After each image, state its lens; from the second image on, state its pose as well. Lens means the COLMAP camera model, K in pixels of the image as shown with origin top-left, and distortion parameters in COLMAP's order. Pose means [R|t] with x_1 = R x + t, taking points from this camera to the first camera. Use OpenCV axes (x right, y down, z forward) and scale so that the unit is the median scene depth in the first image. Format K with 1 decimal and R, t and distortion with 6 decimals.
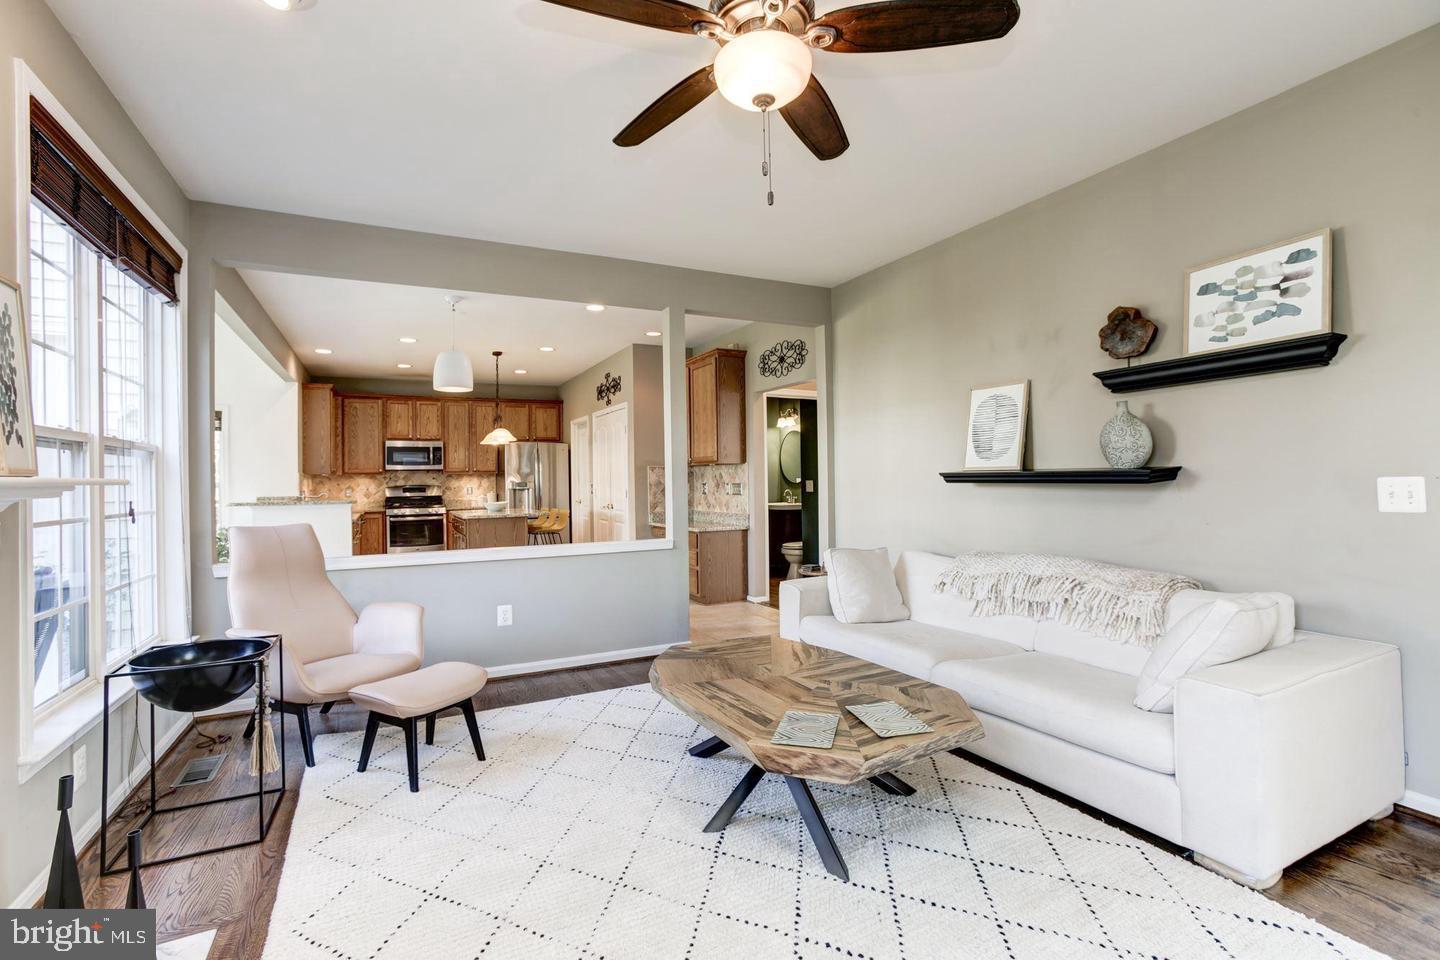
lens RADIAL K [[649.3, 0, 706.6], [0, 649.3, 470.0], [0, 0, 1]] dist [-0.048848, 0.023887]
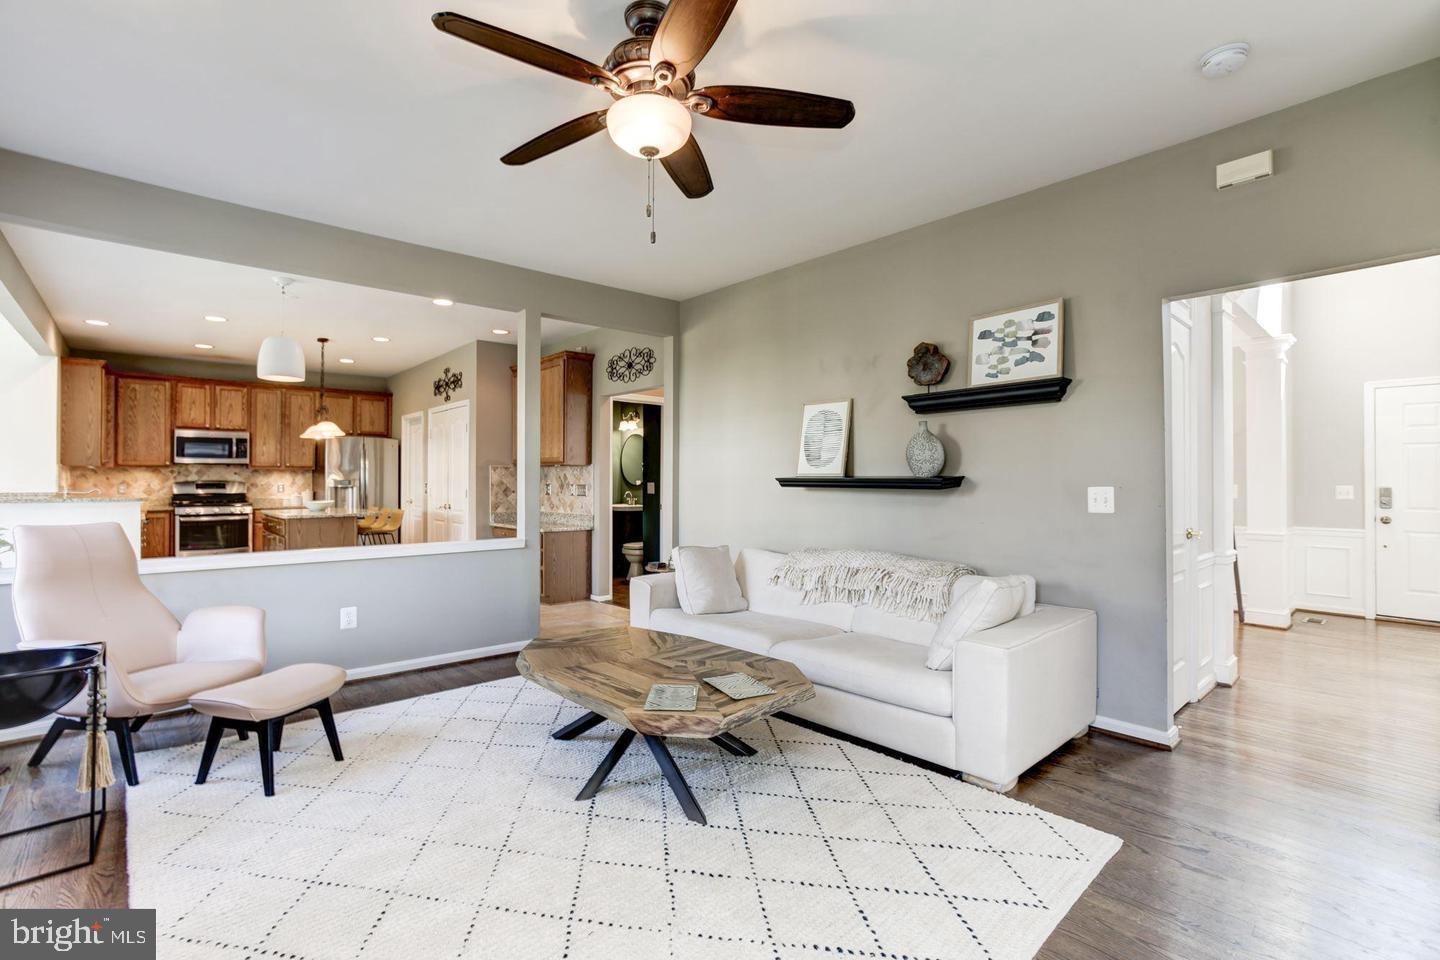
lens RADIAL K [[649.3, 0, 715.5], [0, 649.3, 474.3], [0, 0, 1]] dist [-0.048848, 0.023887]
pose [[0.964561, 0.019177, 0.263163, -0.040014], [-0.020107, 0.999797, 0.000841, -0.000543], [-0.263094, -0.006103, 0.964751, -0.065980]]
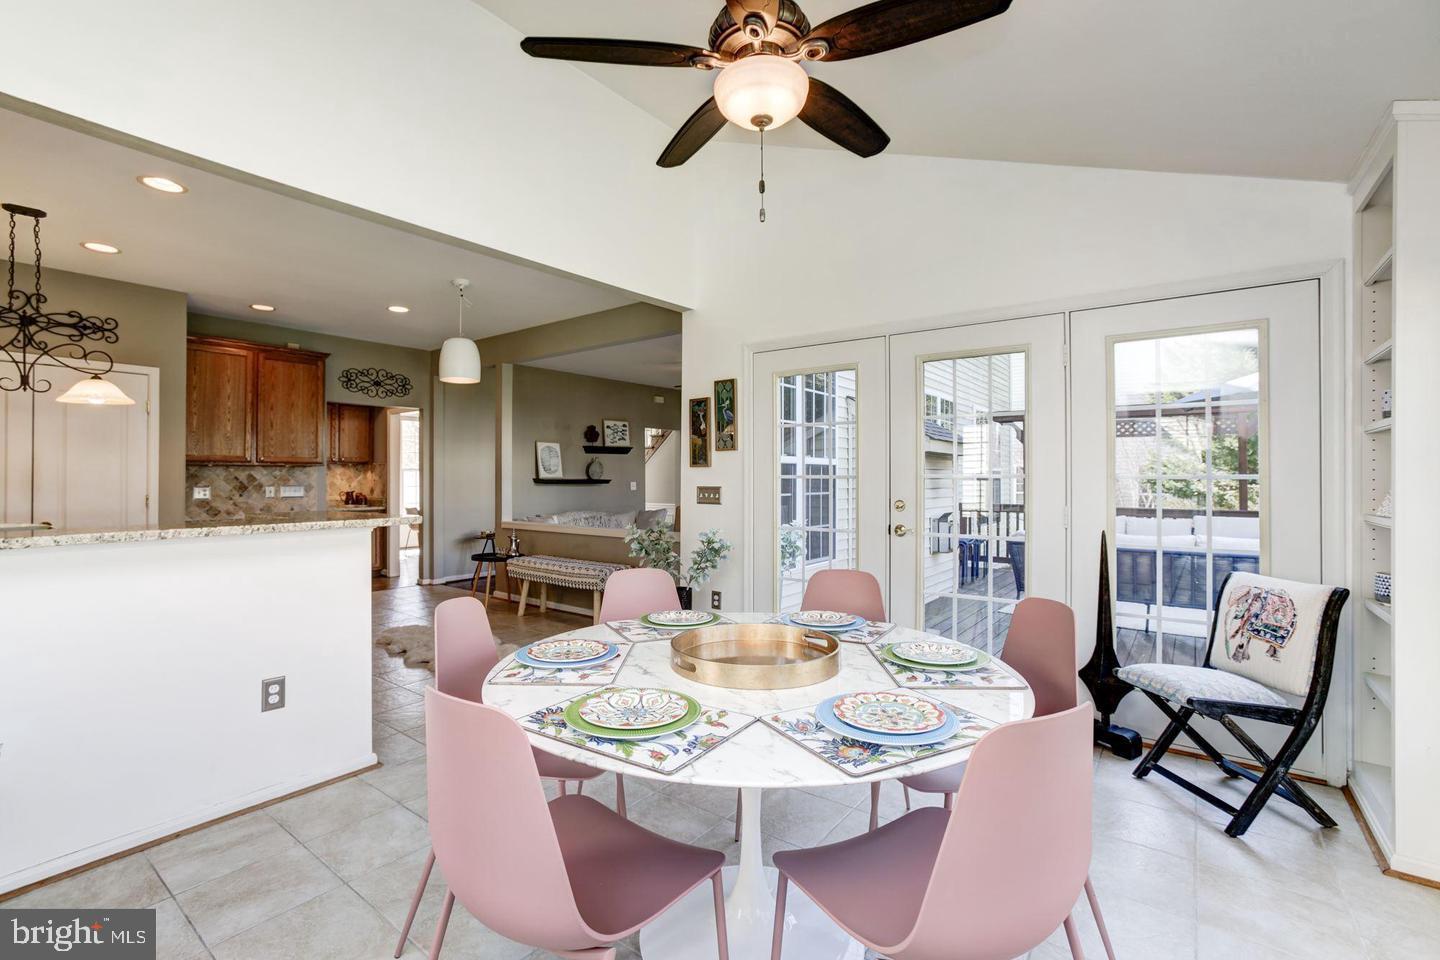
lens RADIAL K [[649.3, 0, 707.8], [0, 649.3, 472.8], [0, 0, 1]] dist [-0.048848, 0.023887]
pose [[-0.431242, 0.021662, 0.901976, -2.050840], [-0.006430, 0.999613, -0.027081, 0.042814], [-0.902214, -0.017479, -0.430935, 1.588925]]
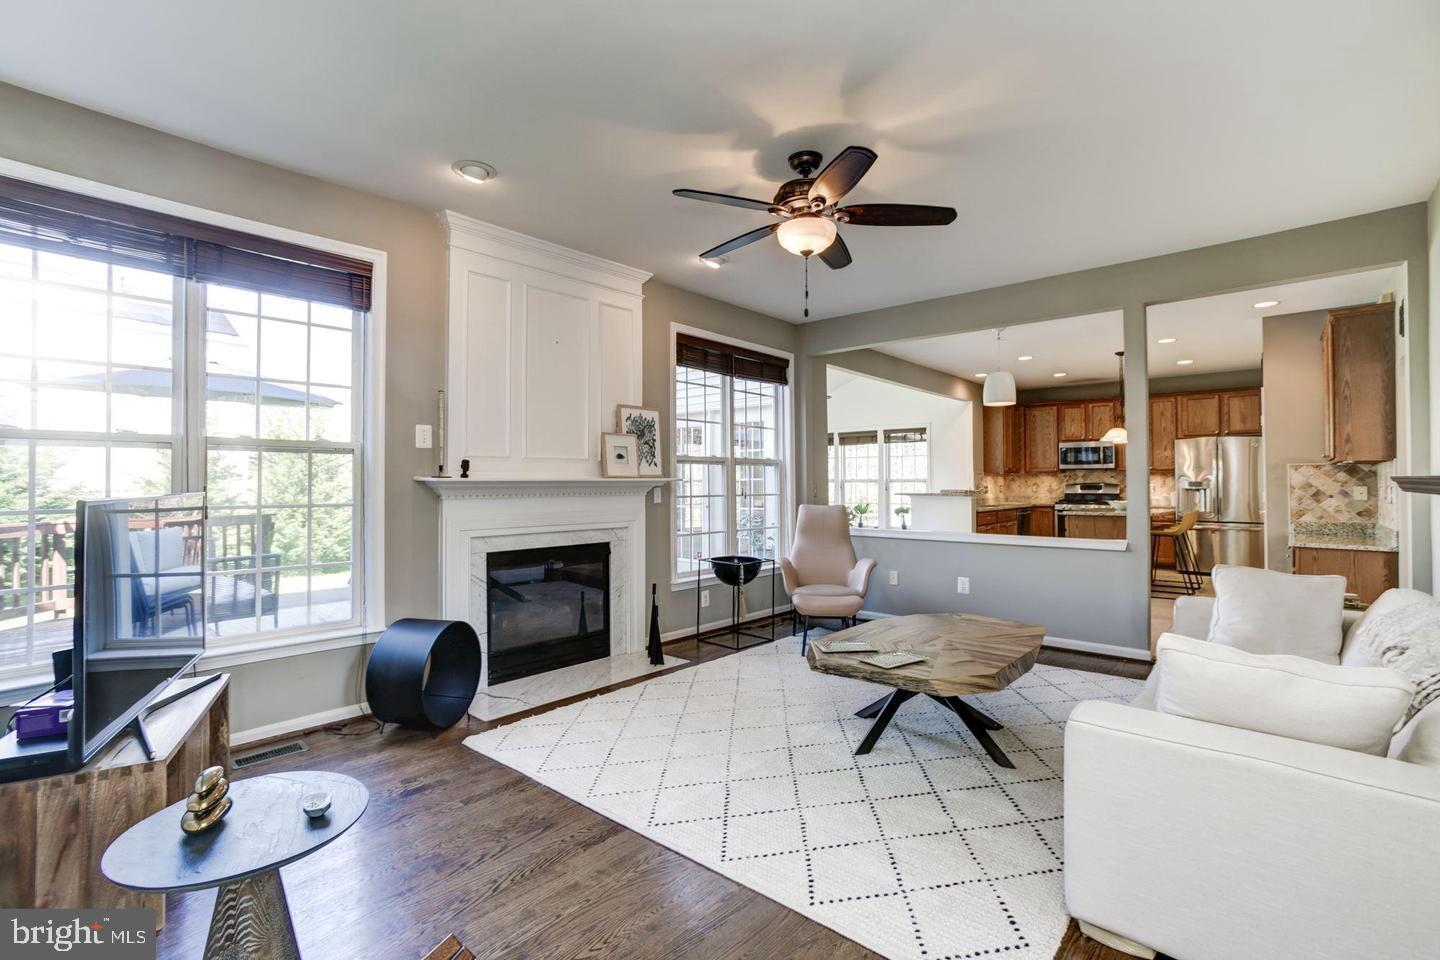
lens RADIAL K [[649.3, 0, 717.0], [0, 649.3, 479.6], [0, 0, 1]] dist [-0.048848, 0.023887]
pose [[0.377773, 0.011813, -0.925823, 0.784235], [0.008312, 0.999835, 0.016149, -0.011630], [0.925861, -0.013796, 0.377613, 0.047689]]
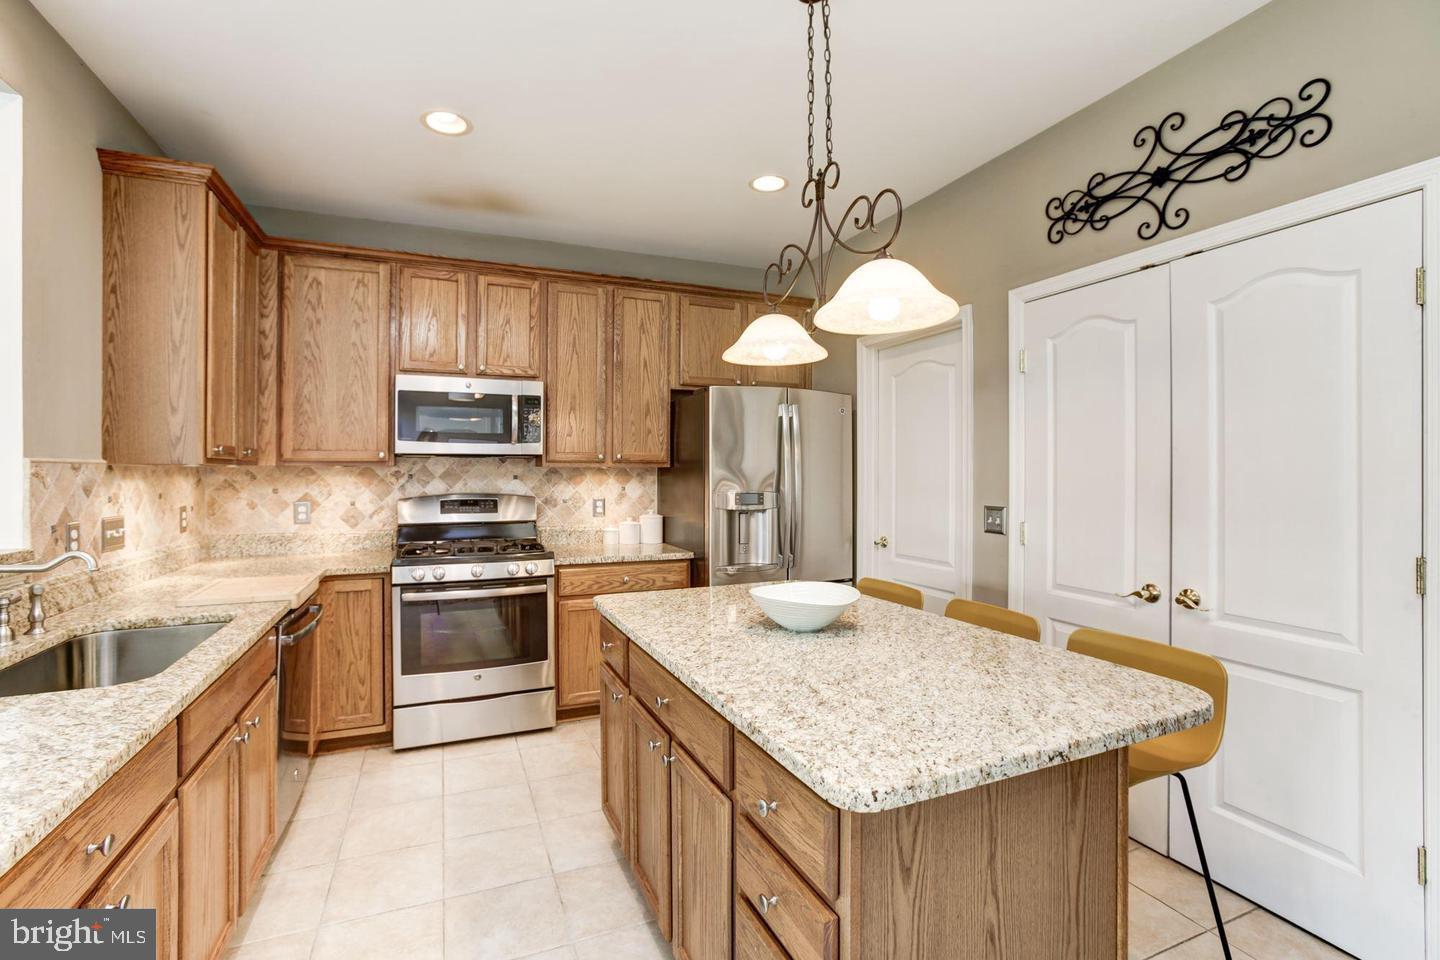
lens RADIAL K [[649.3, 0, 707.5], [0, 649.3, 469.6], [0, 0, 1]] dist [-0.048848, 0.023887]
pose [[0.997799, 0.017176, -0.064041, -0.743603], [-0.016371, 0.999780, 0.013083, 0.002469], [0.064252, -0.012006, 0.997862, 1.611534]]
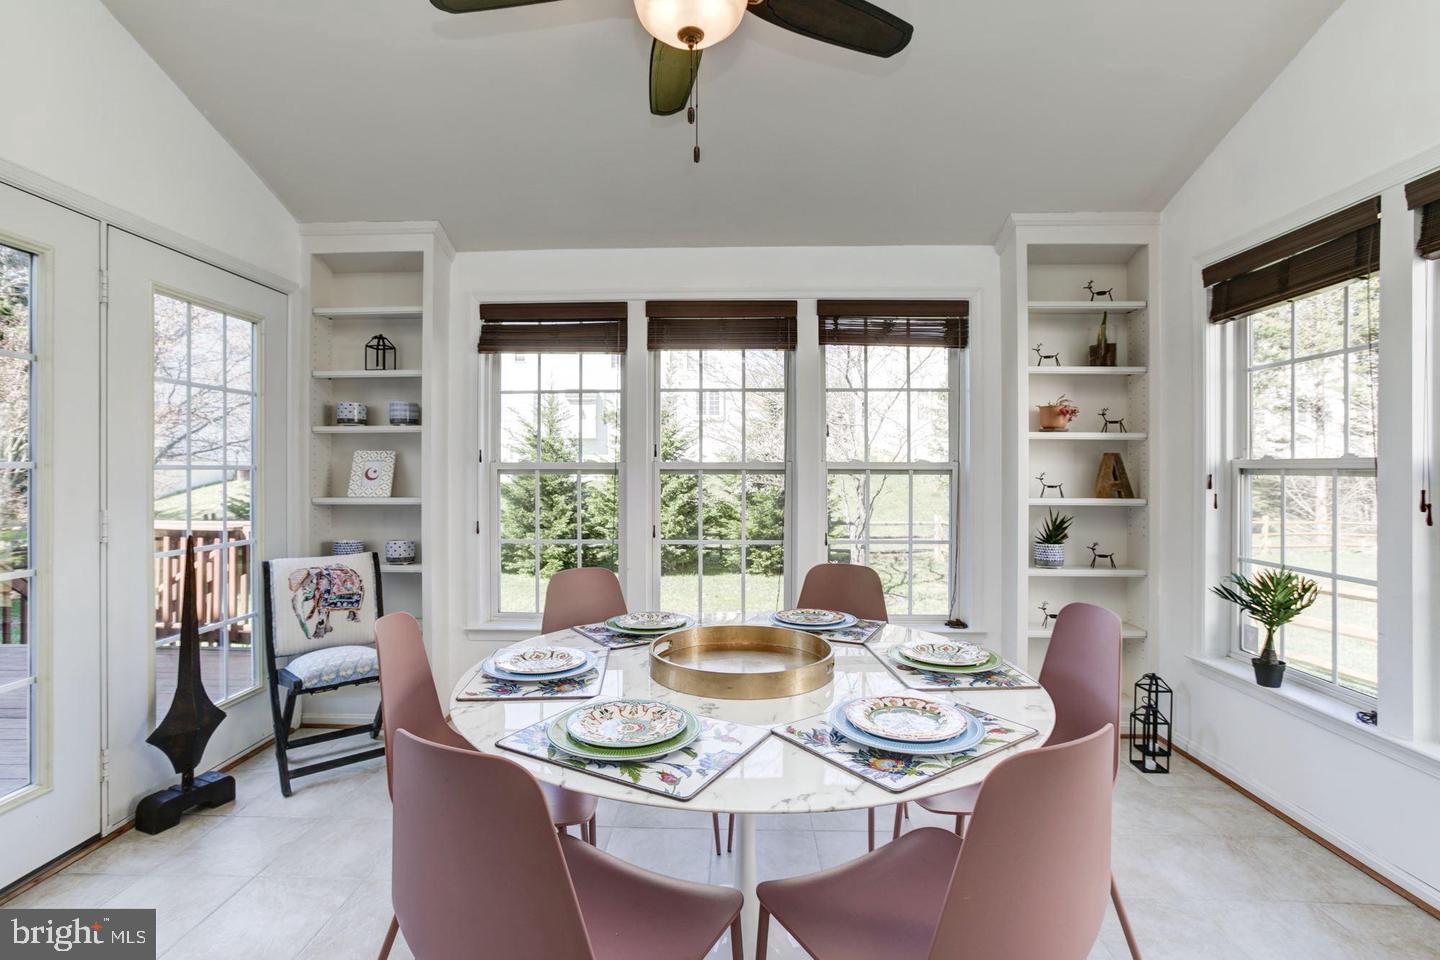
lens RADIAL K [[649.3, 0, 740.9], [0, 649.3, 476.3], [0, 0, 1]] dist [-0.048848, 0.023887]
pose [[-0.451431, 0.030259, -0.891793, -1.271709], [0.024694, 0.999466, 0.021412, 0.031876], [0.891964, -0.012356, -0.451937, 1.556412]]
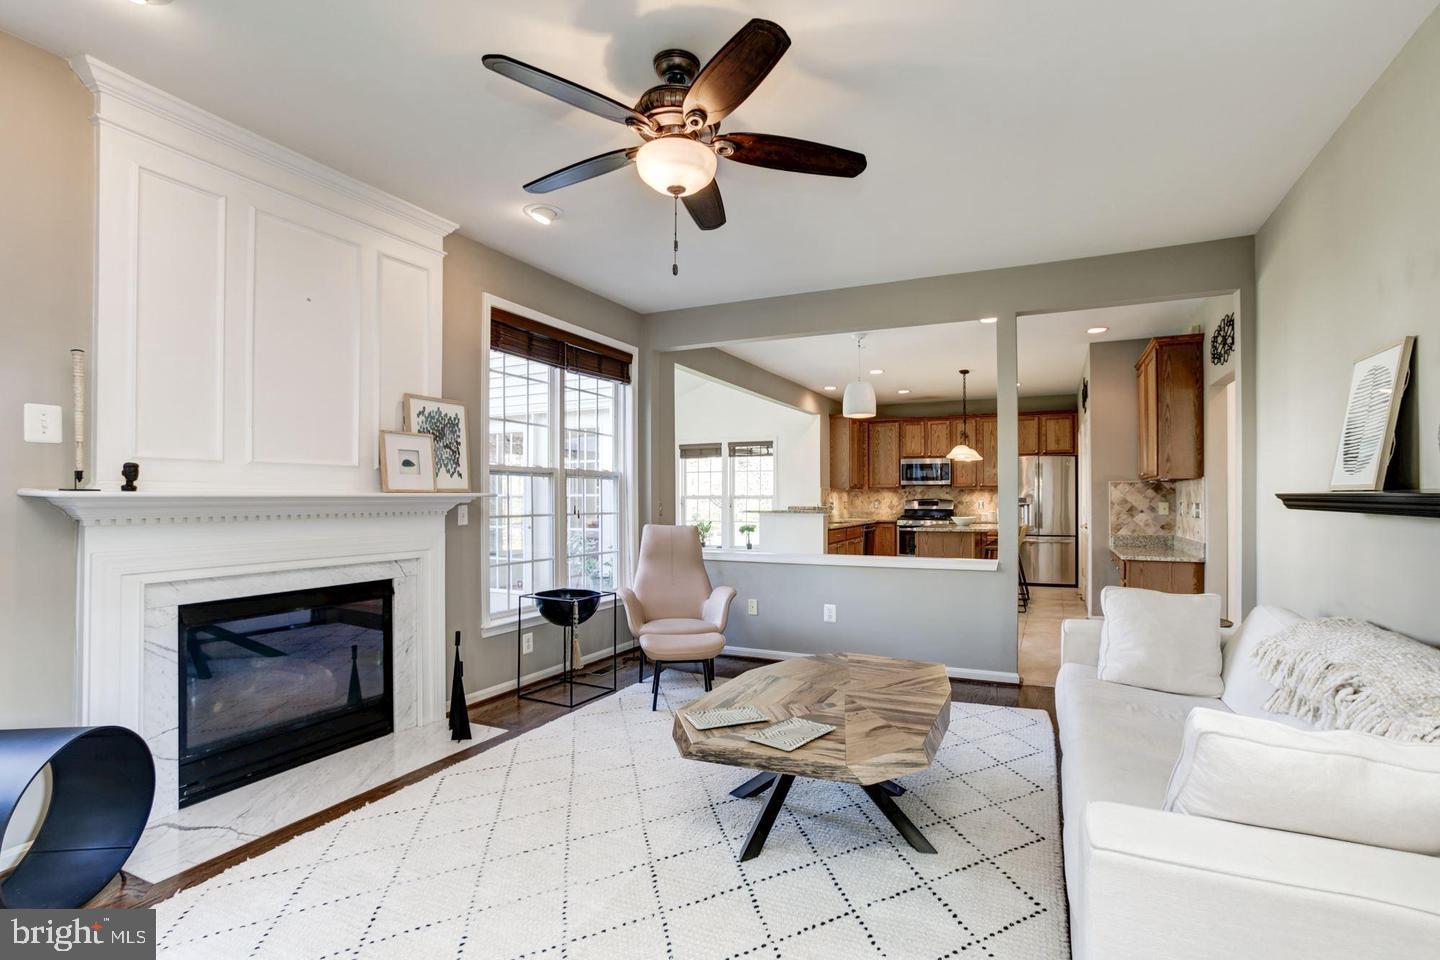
lens RADIAL K [[649.3, 0, 763.6], [0, 649.3, 490.5], [0, 0, 1]] dist [-0.048848, 0.023887]
pose [[0.658422, 0.007867, -0.752608, 0.527454], [0.000409, 0.999941, 0.010810, -0.008067], [0.752649, -0.007425, 0.658380, 0.147008]]
